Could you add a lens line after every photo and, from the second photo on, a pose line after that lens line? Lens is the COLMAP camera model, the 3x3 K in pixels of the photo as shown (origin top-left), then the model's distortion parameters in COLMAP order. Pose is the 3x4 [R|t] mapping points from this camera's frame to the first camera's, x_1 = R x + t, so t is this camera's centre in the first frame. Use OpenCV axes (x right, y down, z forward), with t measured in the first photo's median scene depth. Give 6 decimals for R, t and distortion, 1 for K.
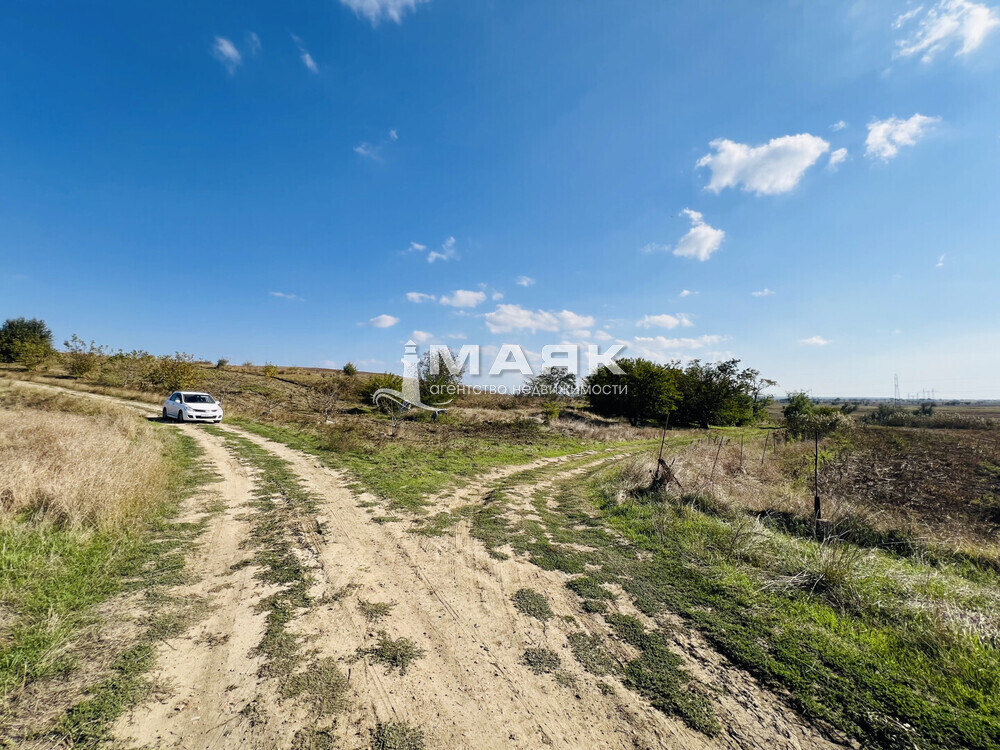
lens RADIAL K [[400.0, 0, 496.0], [0, 400.0, 376.3], [0, 0, 1]] dist [0.000493, 0.000229]
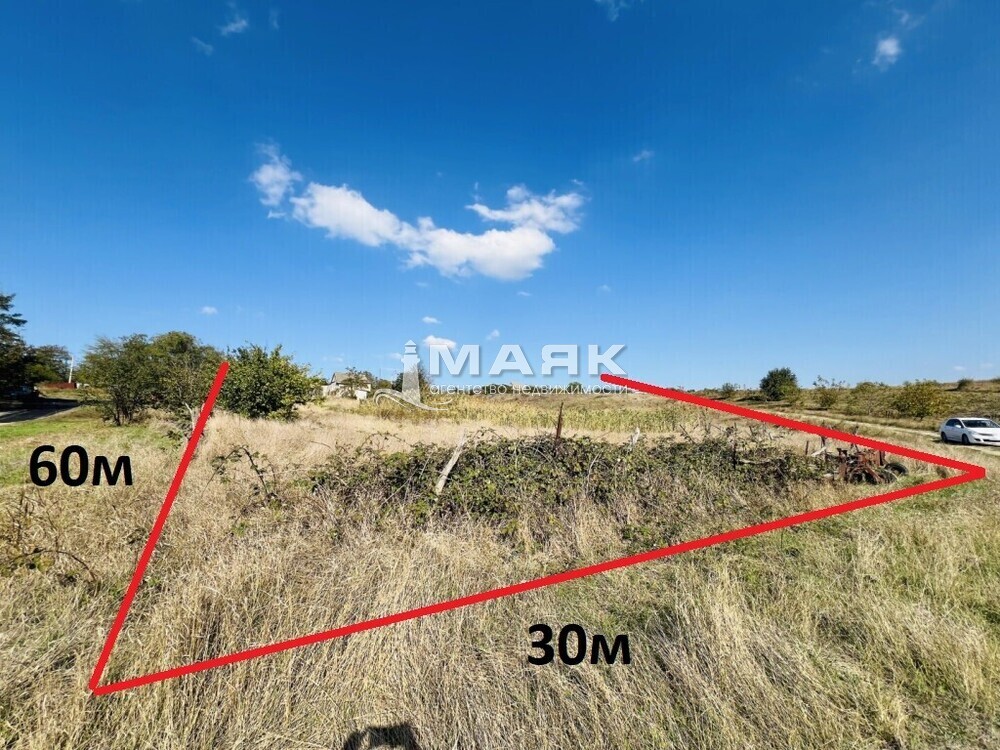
lens RADIAL K [[400.0, 0, 499.2], [0, 400.0, 377.4], [0, 0, 1]] dist [0.000493, 0.000229]
pose [[0.131314, -0.134096, -0.982229, 0.088513], [0.073623, 0.989392, -0.125232, -0.014751], [0.988603, -0.055870, 0.139794, -0.226560]]
